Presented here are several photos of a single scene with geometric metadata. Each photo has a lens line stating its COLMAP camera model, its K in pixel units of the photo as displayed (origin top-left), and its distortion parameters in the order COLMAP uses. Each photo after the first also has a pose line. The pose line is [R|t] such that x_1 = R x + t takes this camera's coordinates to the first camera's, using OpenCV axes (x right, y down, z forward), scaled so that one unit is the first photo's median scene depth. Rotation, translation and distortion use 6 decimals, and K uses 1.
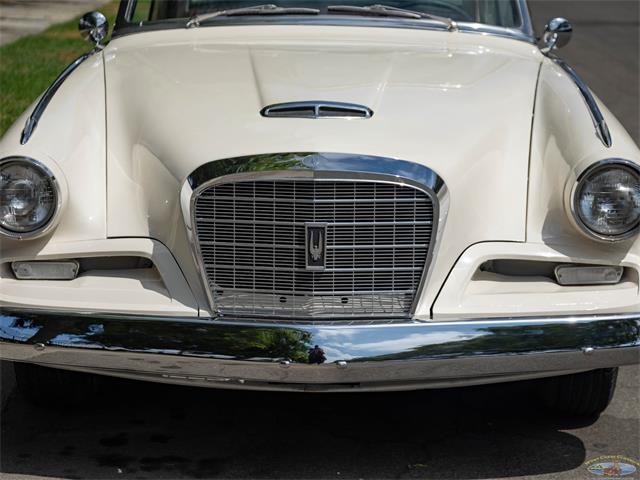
lens RADIAL K [[1673.8, 0, 319.1], [0, 1673.8, 240.3], [0, 0, 1]] dist [0.014364, -0.272341]
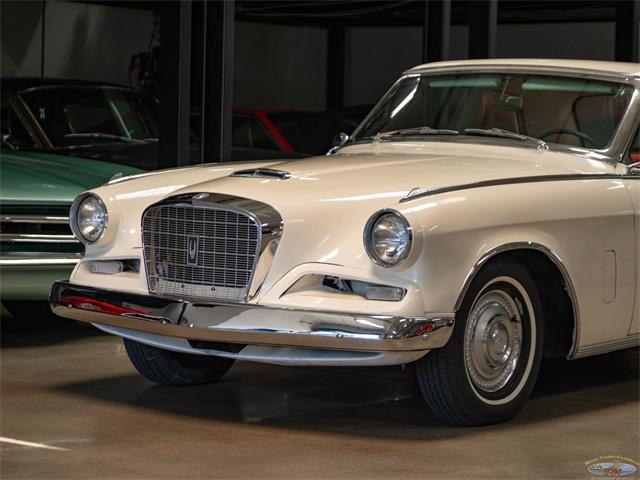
lens RADIAL K [[2088.3, 0, 318.0], [0, 2088.3, 259.4], [0, 0, 1]] dist [0.019249, 0.420913]
pose [[0.788780, 0.056947, -0.612032, 1.211464], [-0.141321, 0.985827, -0.090406, 0.161965], [0.598210, 0.157803, 0.785648, -0.429422]]
